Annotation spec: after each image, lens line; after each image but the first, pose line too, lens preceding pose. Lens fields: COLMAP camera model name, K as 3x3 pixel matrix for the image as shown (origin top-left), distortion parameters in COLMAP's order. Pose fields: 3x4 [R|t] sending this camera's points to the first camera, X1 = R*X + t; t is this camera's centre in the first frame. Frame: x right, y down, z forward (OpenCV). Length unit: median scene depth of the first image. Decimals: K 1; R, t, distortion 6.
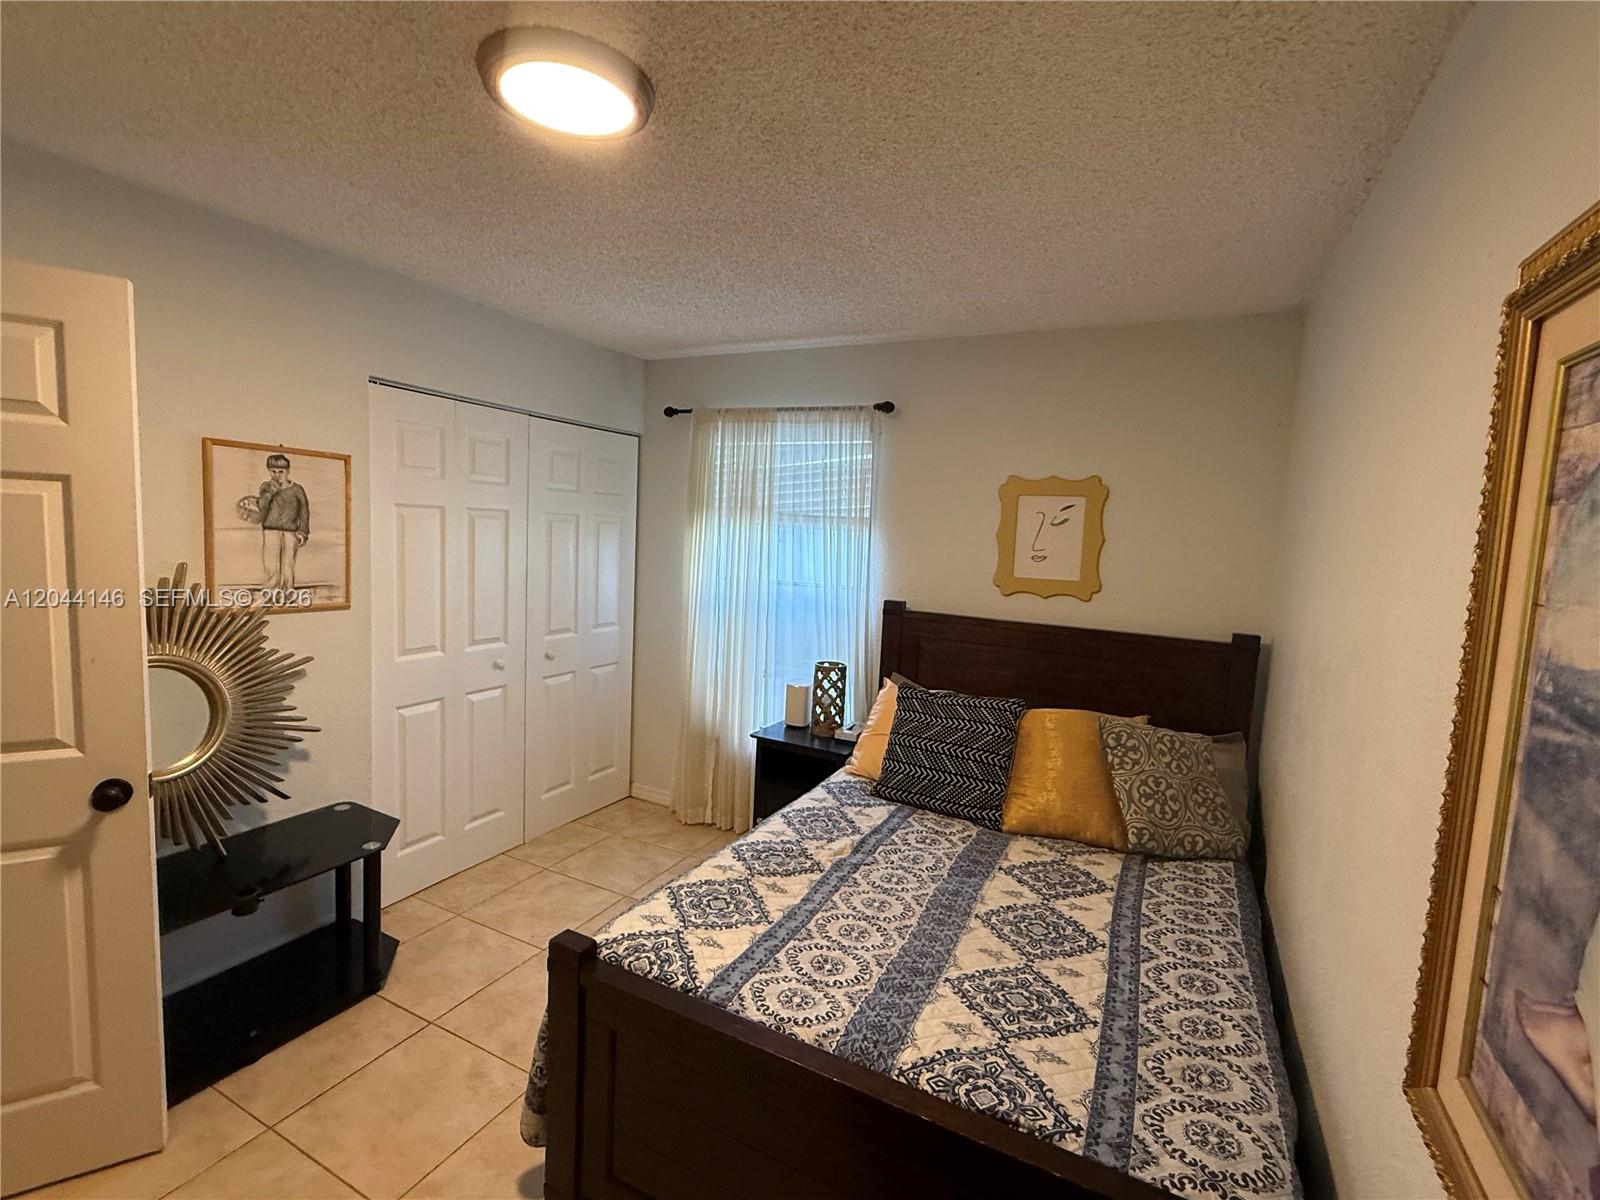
lens RADIAL K [[730.8, 0, 800.4], [0, 730.8, 604.7], [0, 0, 1]] dist [0.000463, -0.000022]
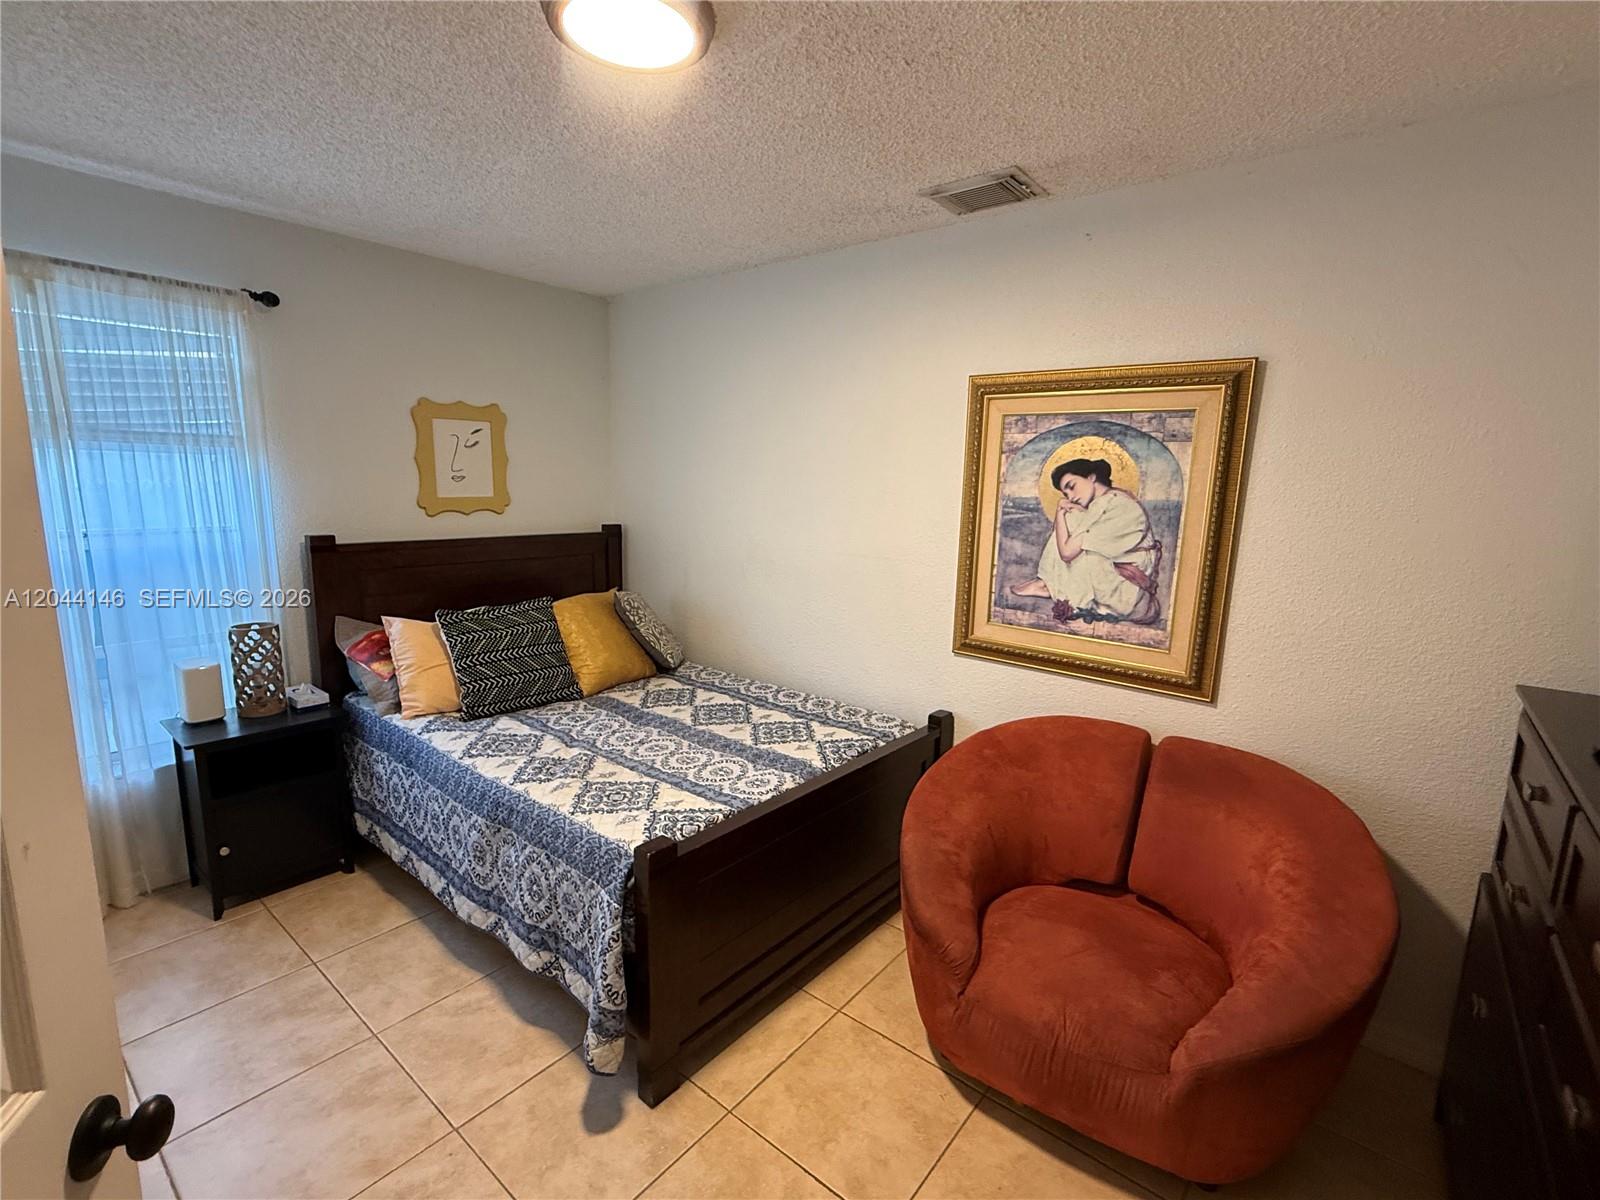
lens RADIAL K [[730.8, 0, 800.4], [0, 730.8, 604.7], [0, 0, 1]] dist [0.000463, -0.000022]
pose [[0.215254, -0.209074, 0.953915, -0.983455], [0.088913, 0.976952, 0.194059, -0.070541], [-0.972502, 0.043043, 0.228882, 0.412658]]
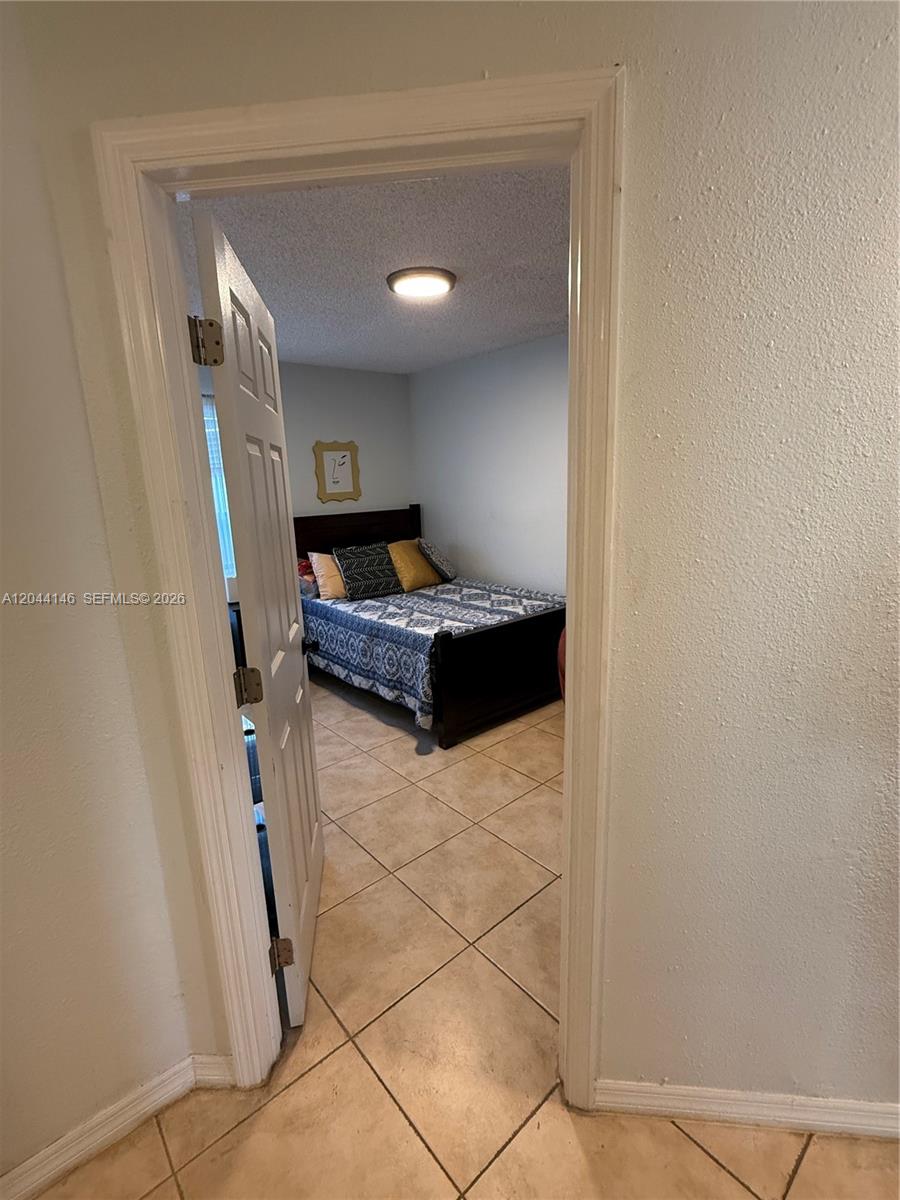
lens RADIAL K [[548.1, 0, 449.1], [0, 548.1, 604.0], [0, 0, 1]] dist [0.000463, -0.000022]
pose [[0.377010, -0.265476, 0.887348, -1.559051], [0.151931, 0.962791, 0.223496, -0.046759], [-0.913663, 0.050555, 0.403316, 0.164919]]
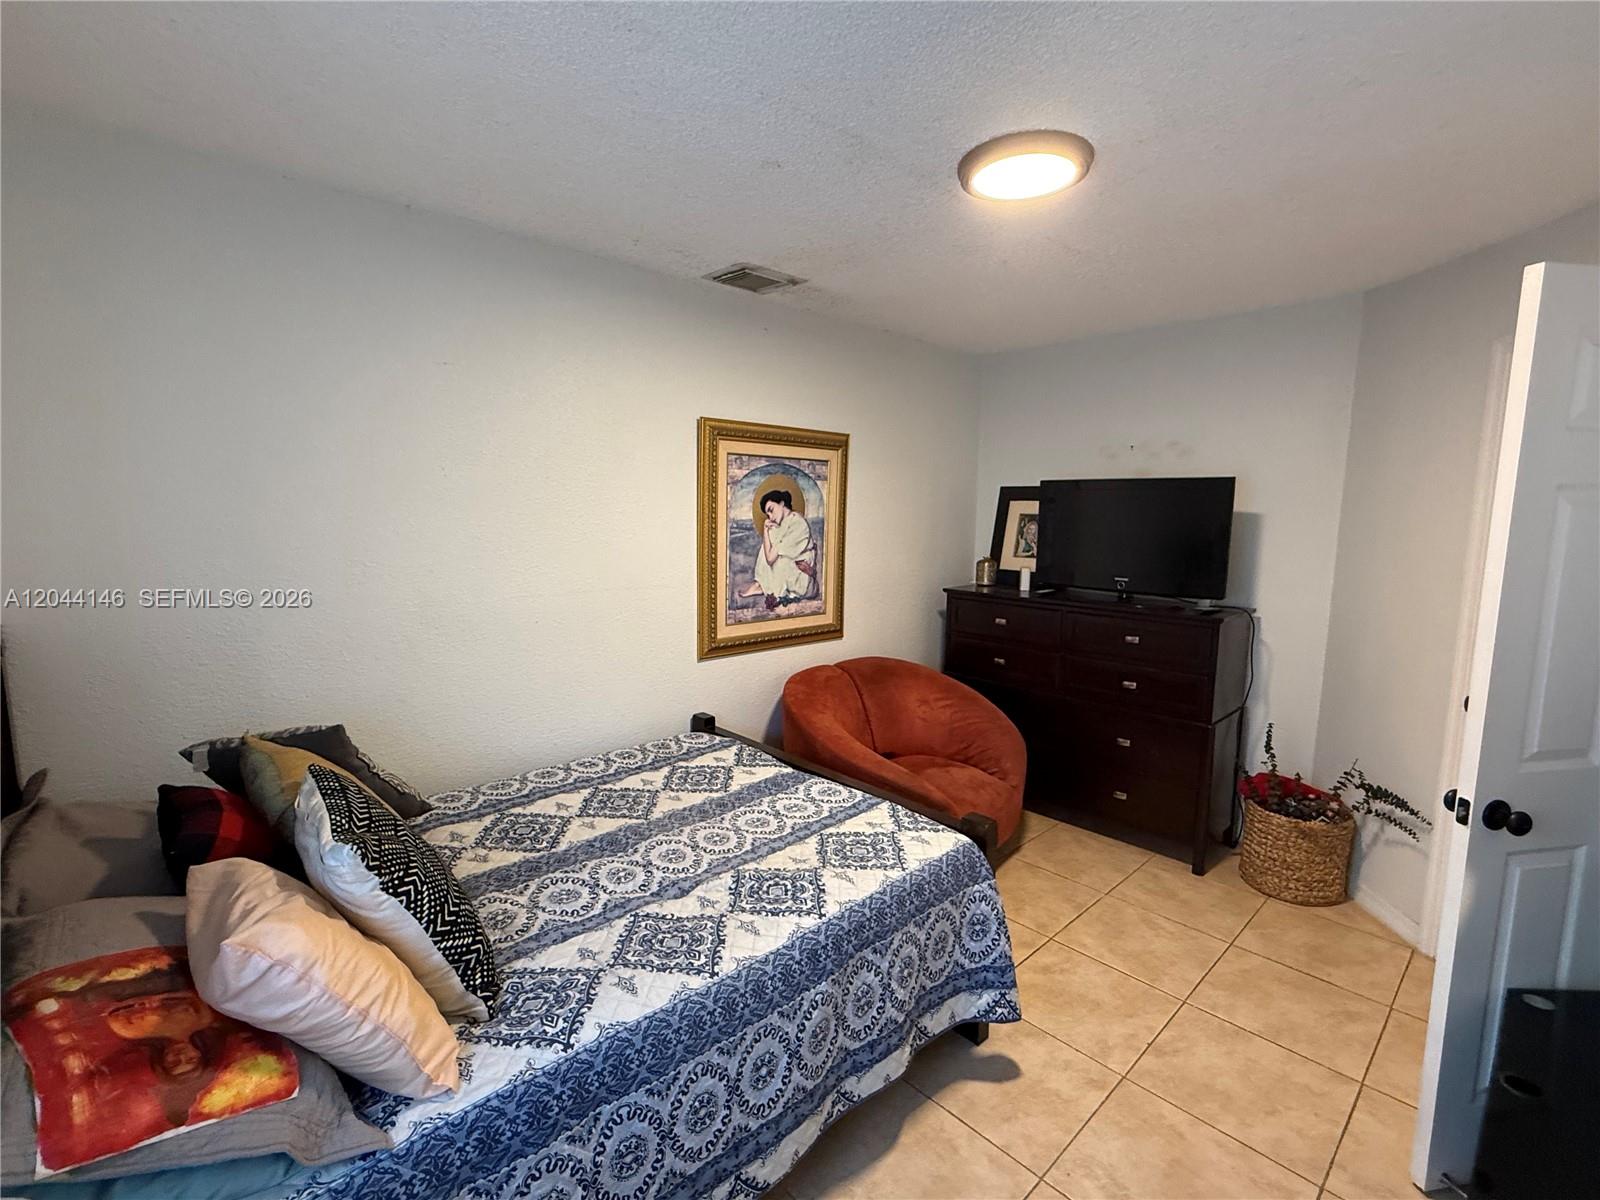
lens RADIAL K [[730.8, 0, 800.4], [0, 730.8, 604.7], [0, 0, 1]] dist [0.000463, -0.000022]
pose [[-0.940173, -0.099892, 0.325724, -0.315680], [-0.017193, 0.968744, 0.247467, -0.188988], [-0.340263, 0.227062, -0.912504, 1.769621]]
